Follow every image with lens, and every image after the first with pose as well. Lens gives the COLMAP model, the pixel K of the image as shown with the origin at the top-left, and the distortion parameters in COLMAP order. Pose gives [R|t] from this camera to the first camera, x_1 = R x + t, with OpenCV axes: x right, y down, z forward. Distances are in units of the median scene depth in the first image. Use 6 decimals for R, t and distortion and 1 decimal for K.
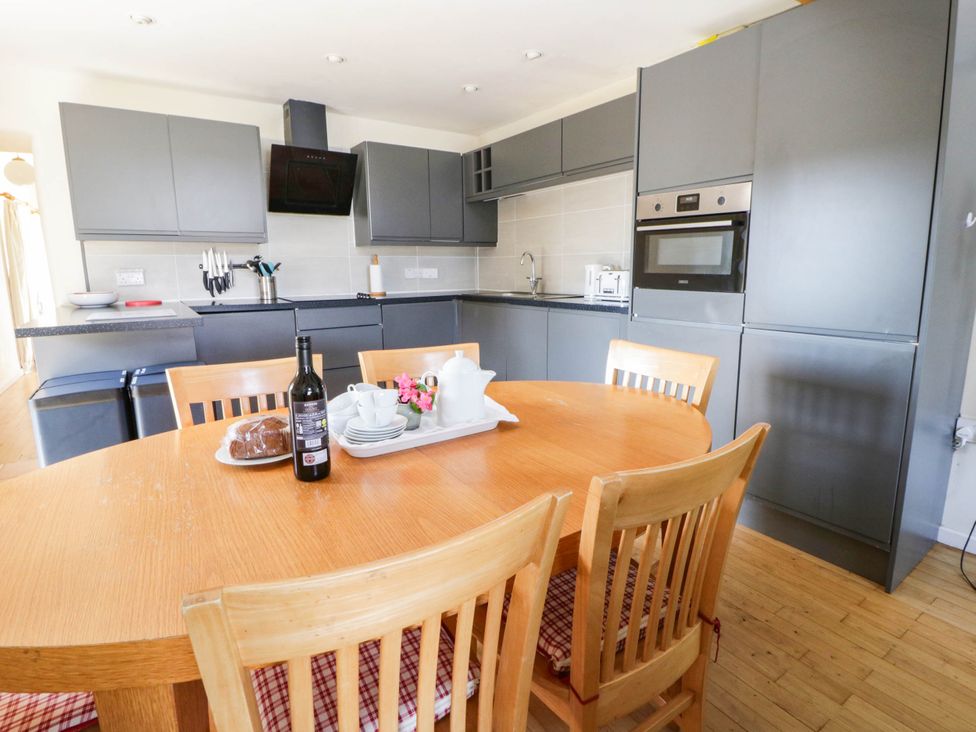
lens RADIAL K [[524.6, 0, 484.7], [0, 524.6, 360.6], [0, 0, 1]] dist [0.001911, -0.011728]
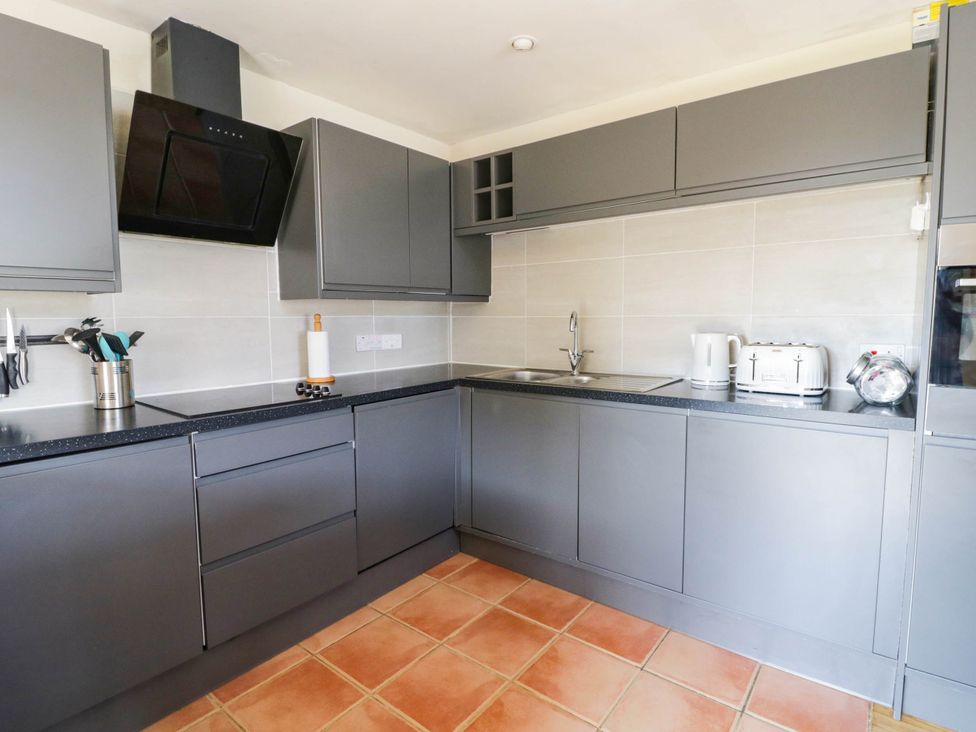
lens RADIAL K [[524.6, 0, 484.7], [0, 524.6, 360.6], [0, 0, 1]] dist [0.001911, -0.011728]
pose [[0.950404, -0.022960, 0.310170, -0.227516], [0.051758, 0.995041, -0.084939, -0.096684], [-0.306682, 0.096781, 0.946879, 0.418875]]
